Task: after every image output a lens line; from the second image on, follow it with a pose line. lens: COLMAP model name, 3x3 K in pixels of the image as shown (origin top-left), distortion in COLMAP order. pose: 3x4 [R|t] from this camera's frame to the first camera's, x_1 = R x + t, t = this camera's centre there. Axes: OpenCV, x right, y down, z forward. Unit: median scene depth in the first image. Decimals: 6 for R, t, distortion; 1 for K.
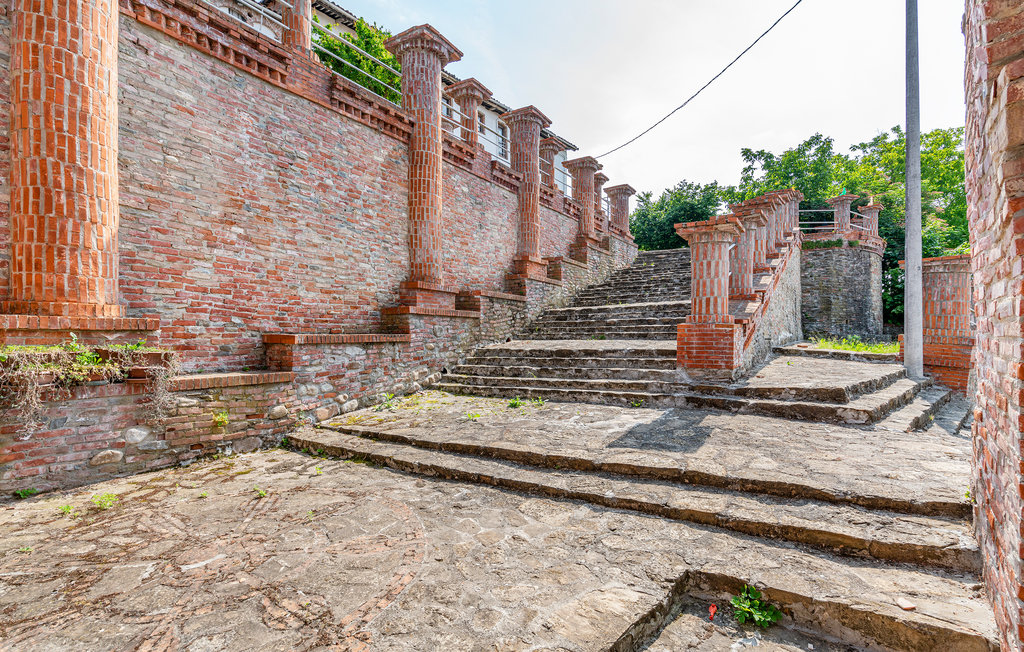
lens RADIAL K [[469.4, 0, 512.3], [0, 469.4, 347.6], [0, 0, 1]] dist [-0.000116, -0.000038]
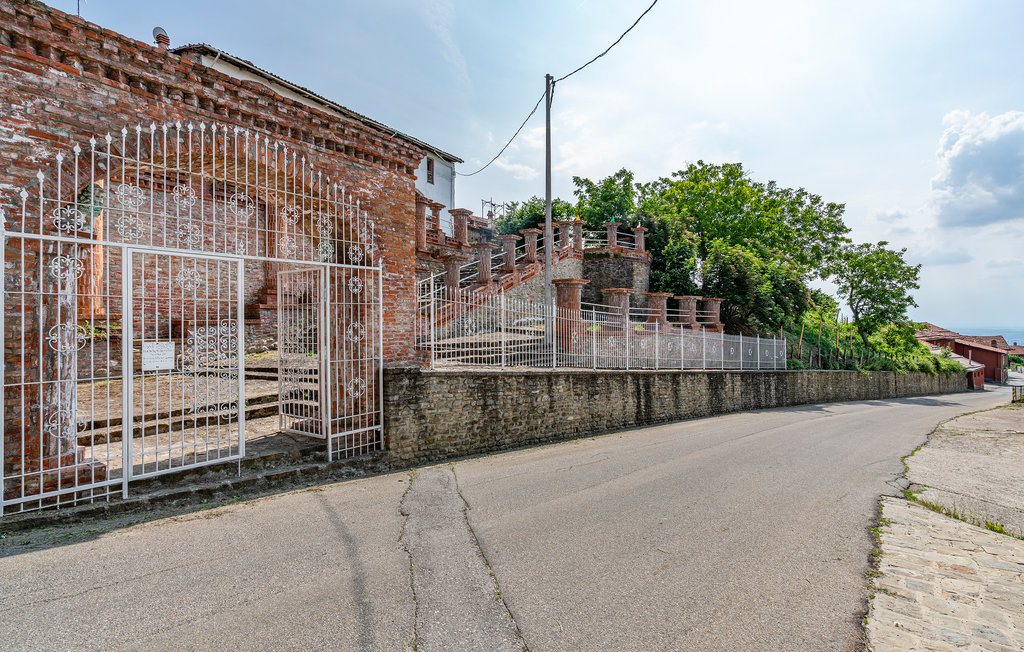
lens RADIAL K [[459.6, 0, 512.0], [0, 459.6, 326.0], [0, 0, 1]] dist [-0.000232, -0.000037]
pose [[0.990424, -0.000192, 0.138057, 0.205020], [0.000581, 0.999996, -0.002781, 0.000920], [-0.138056, 0.002834, 0.990420, -0.368901]]
